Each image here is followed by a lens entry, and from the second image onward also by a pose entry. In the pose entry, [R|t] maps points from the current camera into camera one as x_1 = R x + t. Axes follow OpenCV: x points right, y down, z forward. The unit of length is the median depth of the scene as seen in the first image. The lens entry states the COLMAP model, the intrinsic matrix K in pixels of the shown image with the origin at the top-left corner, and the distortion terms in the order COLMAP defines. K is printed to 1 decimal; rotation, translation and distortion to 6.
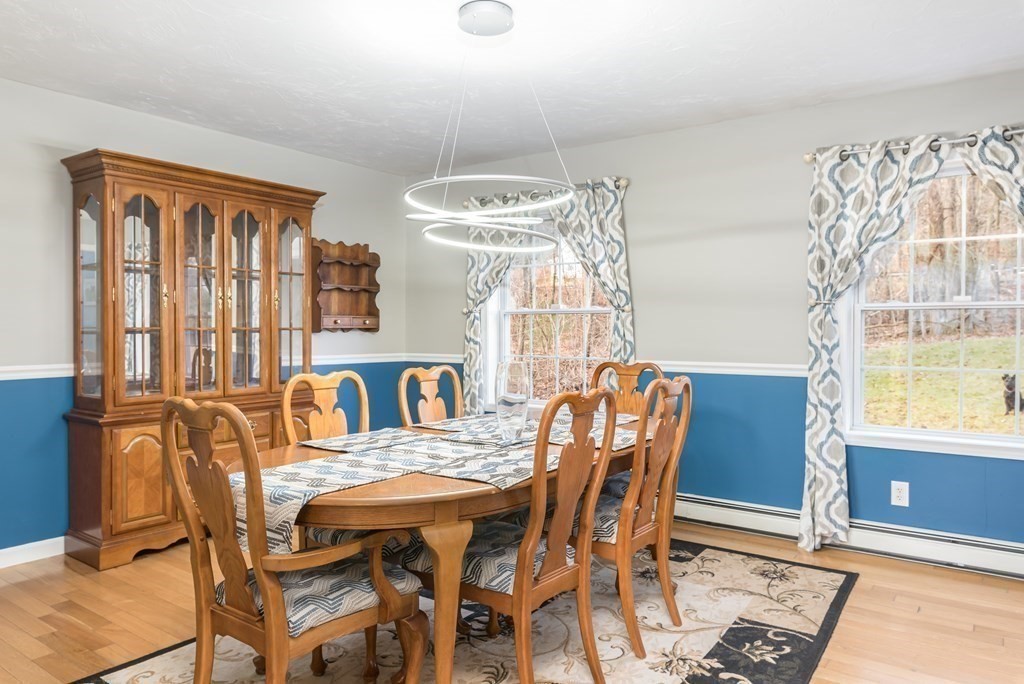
lens RADIAL K [[699.4, 0, 513.4], [0, 699.4, 338.2], [0, 0, 1]] dist [-0.003636, -0.001925]
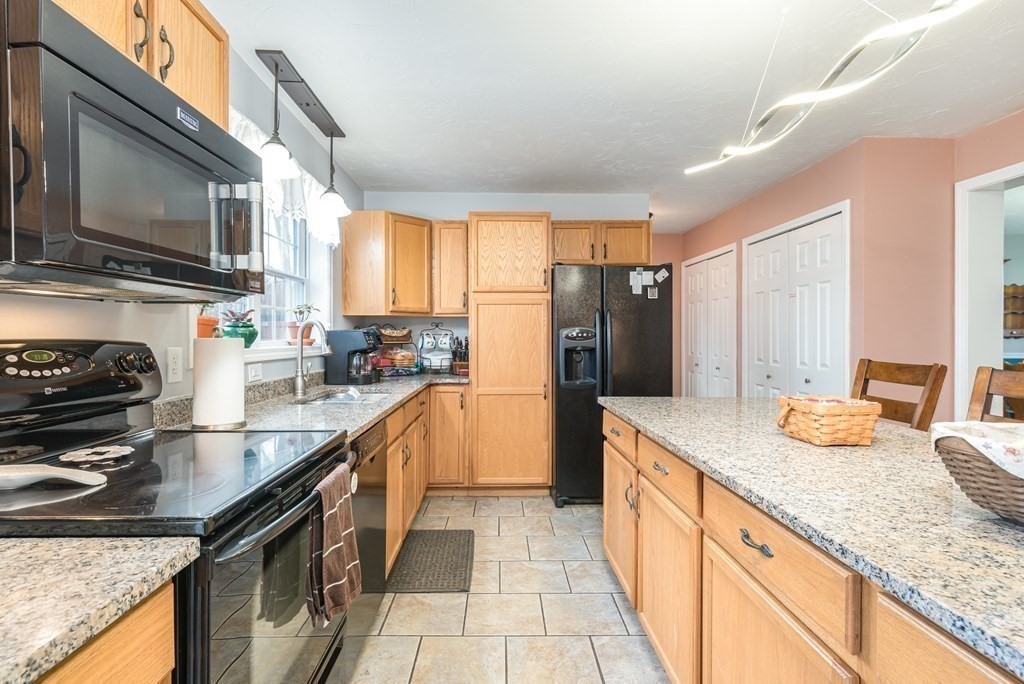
lens RADIAL K [[508.1, 0, 507.5], [0, 508.1, 341.5], [0, 0, 1]] dist [0.004846, -0.001194]
pose [[0.608328, 0.006003, -0.793663, -0.016346], [-0.008703, 0.999962, 0.000893, 0.007434], [0.793638, 0.006364, 0.608357, -0.687720]]
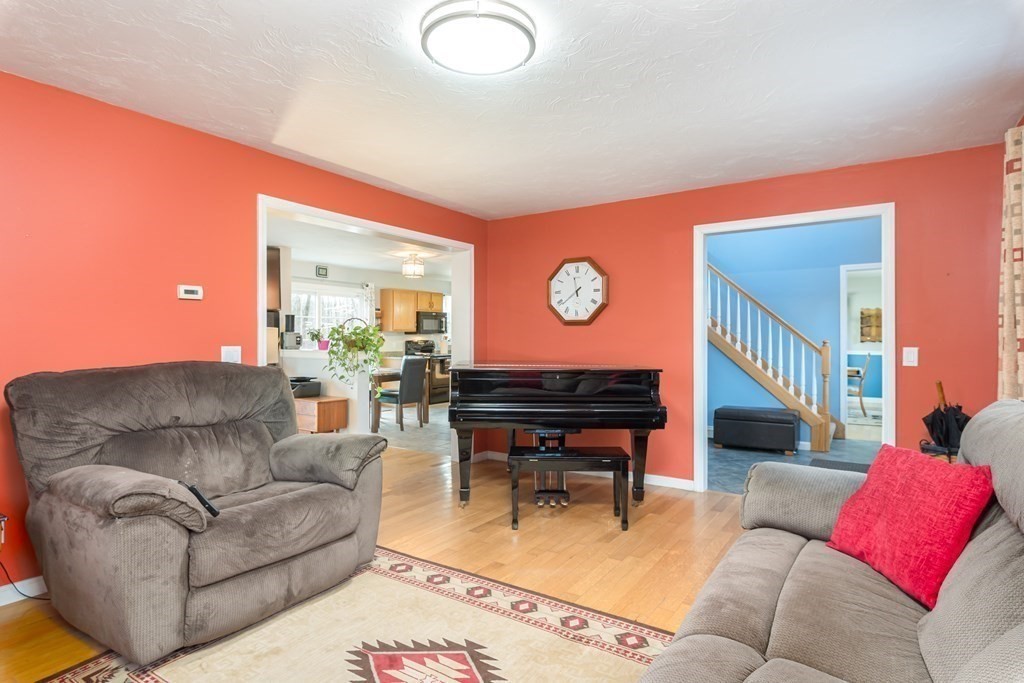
lens RADIAL K [[557.7, 0, 506.8], [0, 557.7, 340.1], [0, 0, 1]] dist [0.007965, -0.000590]
pose [[0.043319, -0.000736, -0.999061, 1.844301], [-0.015872, 0.999873, -0.001425, 0.006567], [0.998935, 0.015919, 0.043302, -0.477664]]
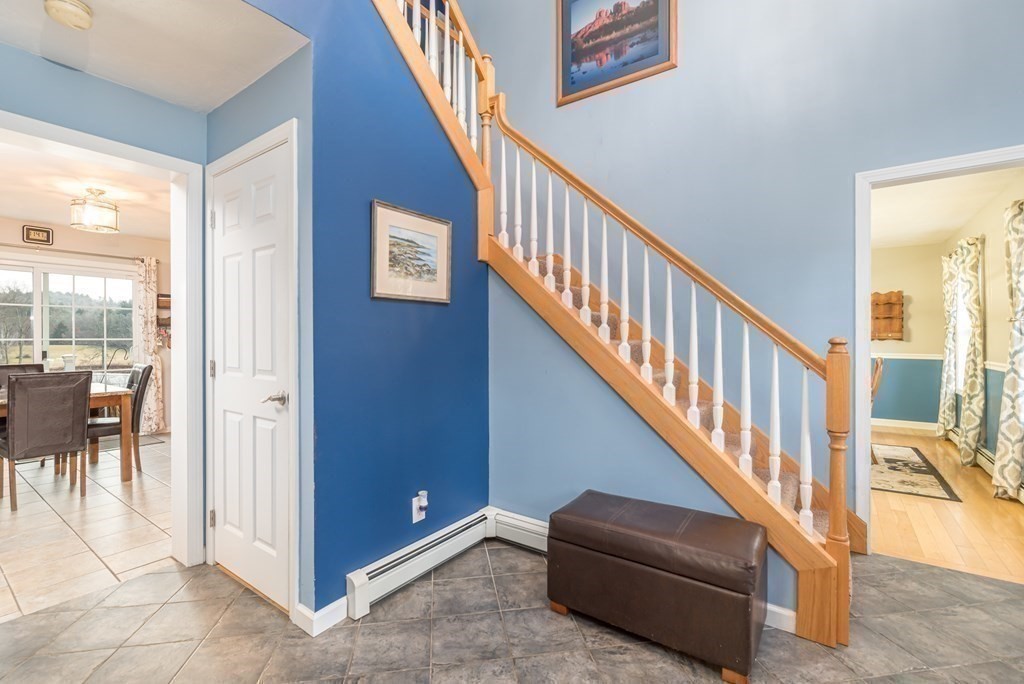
lens RADIAL K [[457.5, 0, 517.1], [0, 457.5, 338.5], [0, 0, 1]] dist [-0.009700, -0.000410]
pose [[0.020261, 0.000034, -0.999795, 1.008334], [-0.013809, 0.999905, -0.000246, -0.001251], [0.999699, 0.013811, 0.020260, 0.009738]]
